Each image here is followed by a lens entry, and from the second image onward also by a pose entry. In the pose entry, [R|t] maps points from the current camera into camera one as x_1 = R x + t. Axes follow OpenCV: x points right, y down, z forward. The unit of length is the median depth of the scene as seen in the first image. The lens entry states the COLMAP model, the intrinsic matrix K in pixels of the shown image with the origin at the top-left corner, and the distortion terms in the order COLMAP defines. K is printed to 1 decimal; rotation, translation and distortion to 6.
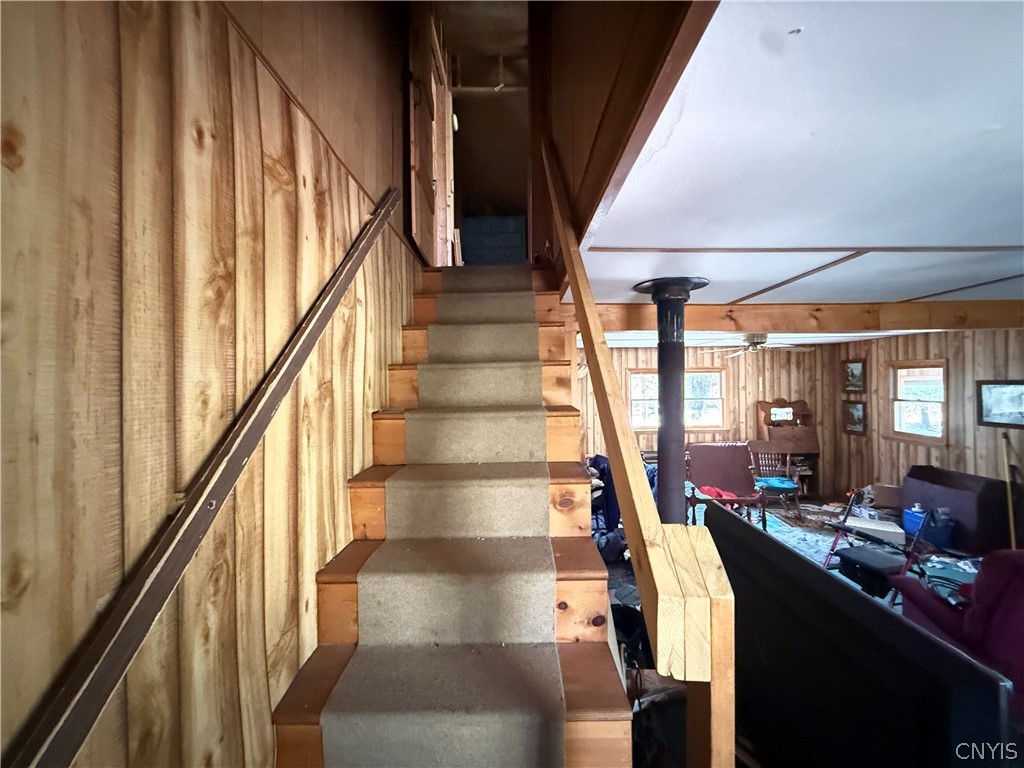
lens RADIAL K [[409.2, 0, 512.0], [0, 409.2, 384.0], [0, 0, 1]] dist [0.001195, -0.000475]
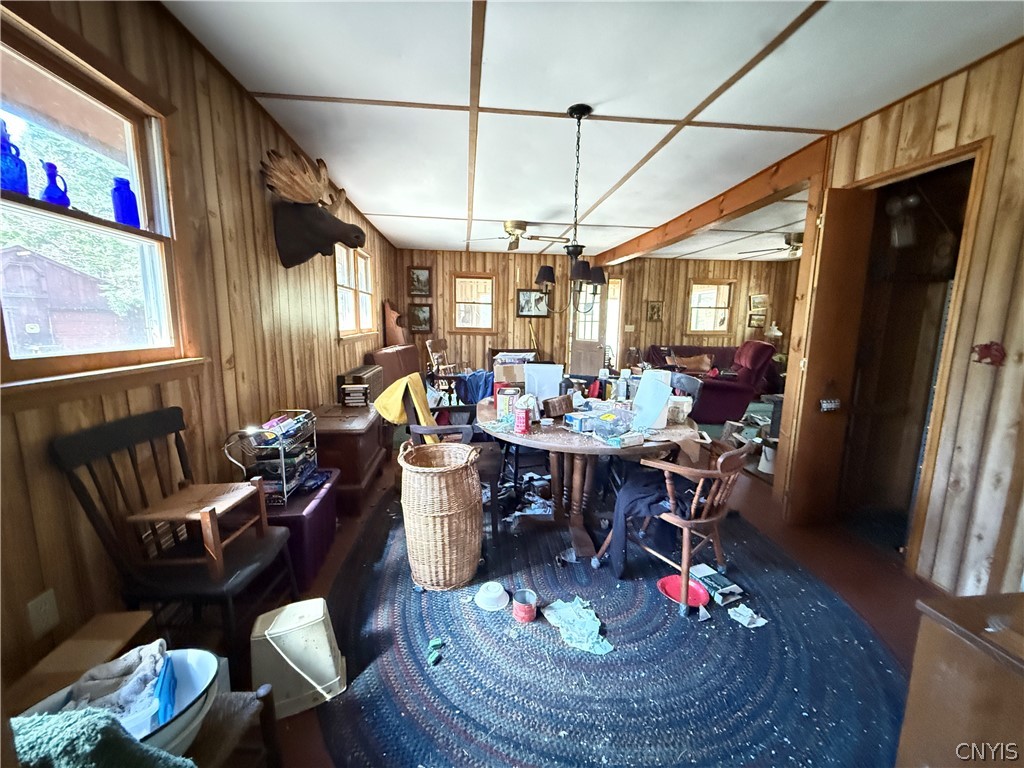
lens RADIAL K [[409.2, 0, 512.0], [0, 409.2, 384.0], [0, 0, 1]] dist [0.001195, -0.000475]
pose [[-0.124388, -0.138385, 0.982536, -0.363616], [-0.014850, 0.990375, 0.137609, 0.106710], [-0.992123, 0.002526, -0.125246, 0.938134]]
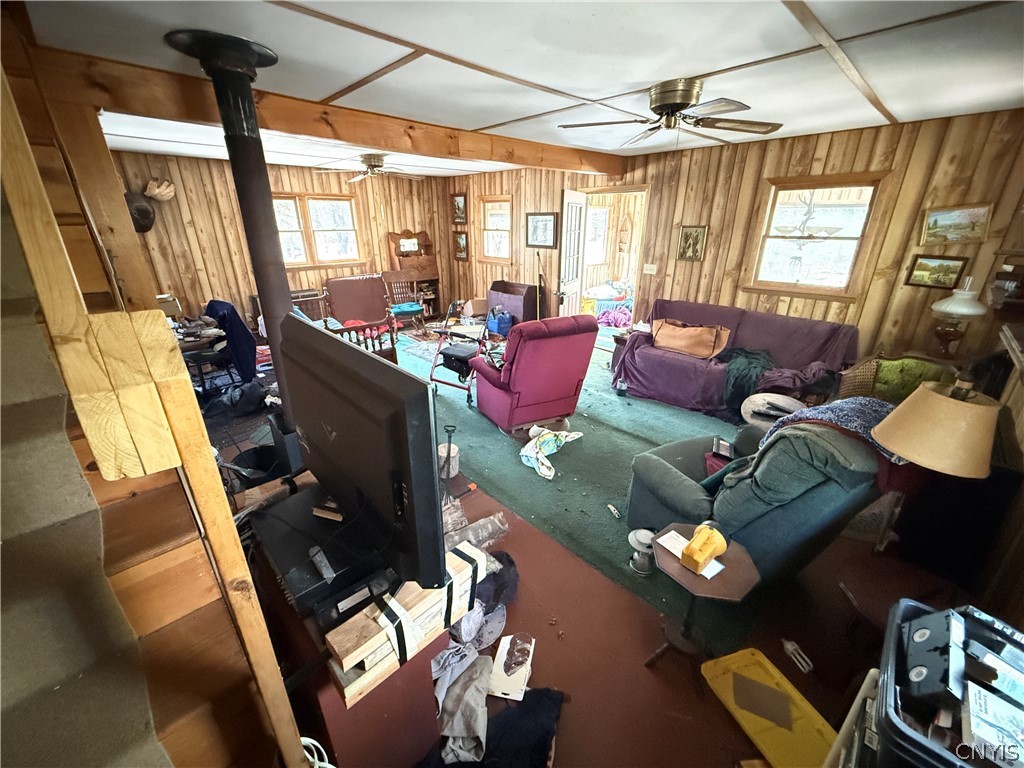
lens RADIAL K [[409.2, 0, 512.0], [0, 409.2, 384.0], [0, 0, 1]] dist [0.001195, -0.000475]
pose [[0.709157, -0.249231, 0.659531, 0.046350], [-0.010901, 0.931449, 0.363708, 0.020897], [-0.704967, -0.265116, 0.657827, -0.010858]]
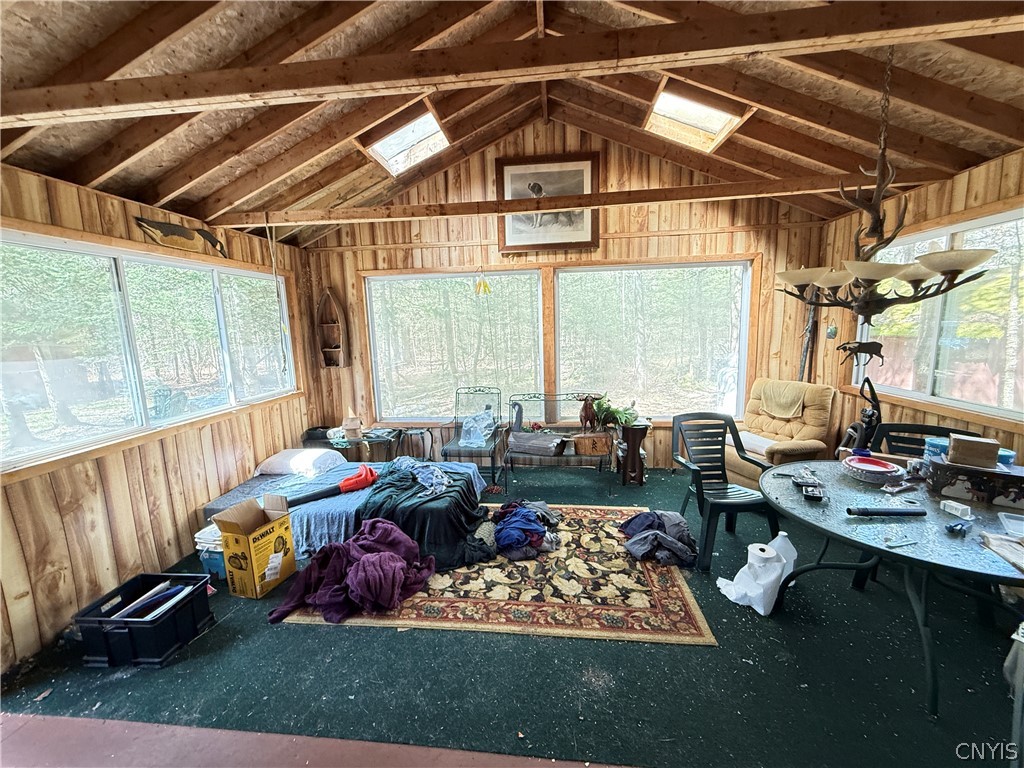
lens RADIAL K [[409.2, 0, 512.0], [0, 409.2, 384.0], [0, 0, 1]] dist [0.001195, -0.000475]
pose [[0.097130, -0.133797, 0.986237, 0.855417], [0.028505, 0.990890, 0.131621, 0.064645], [-0.994863, 0.015329, 0.100059, 0.494815]]
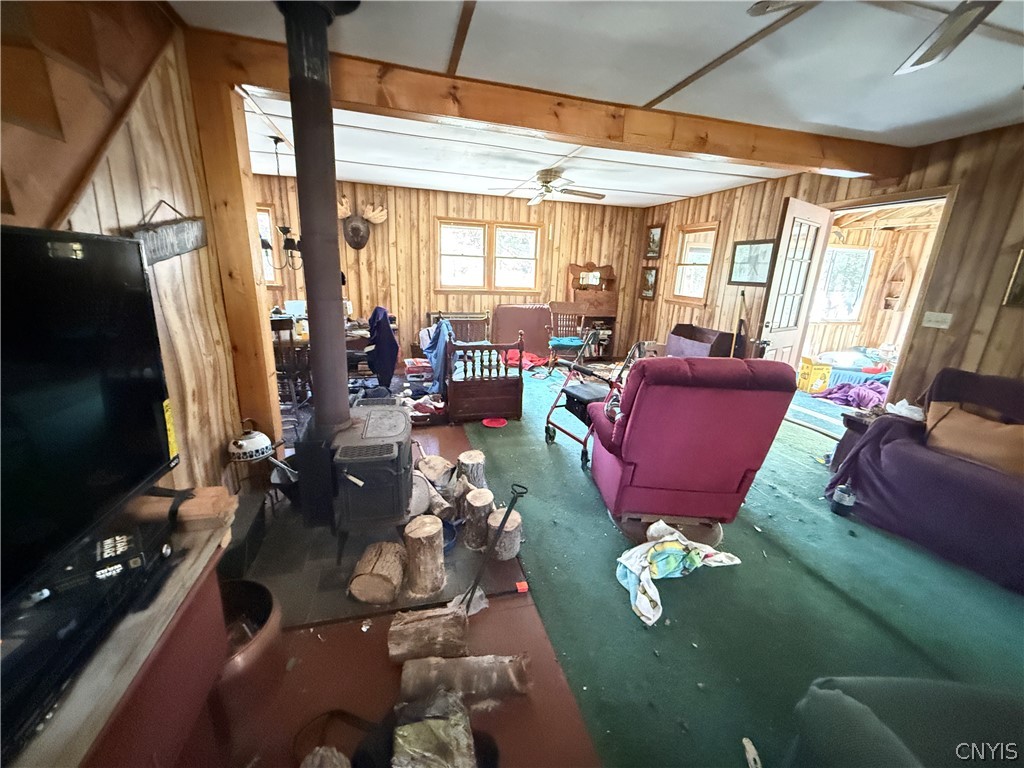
lens RADIAL K [[409.2, 0, 512.0], [0, 409.2, 384.0], [0, 0, 1]] dist [0.001195, -0.000475]
pose [[0.959886, -0.023526, 0.279402, 0.209654], [-0.053599, 0.962703, 0.265198, 0.074609], [-0.275221, -0.269535, 0.922824, 0.059022]]
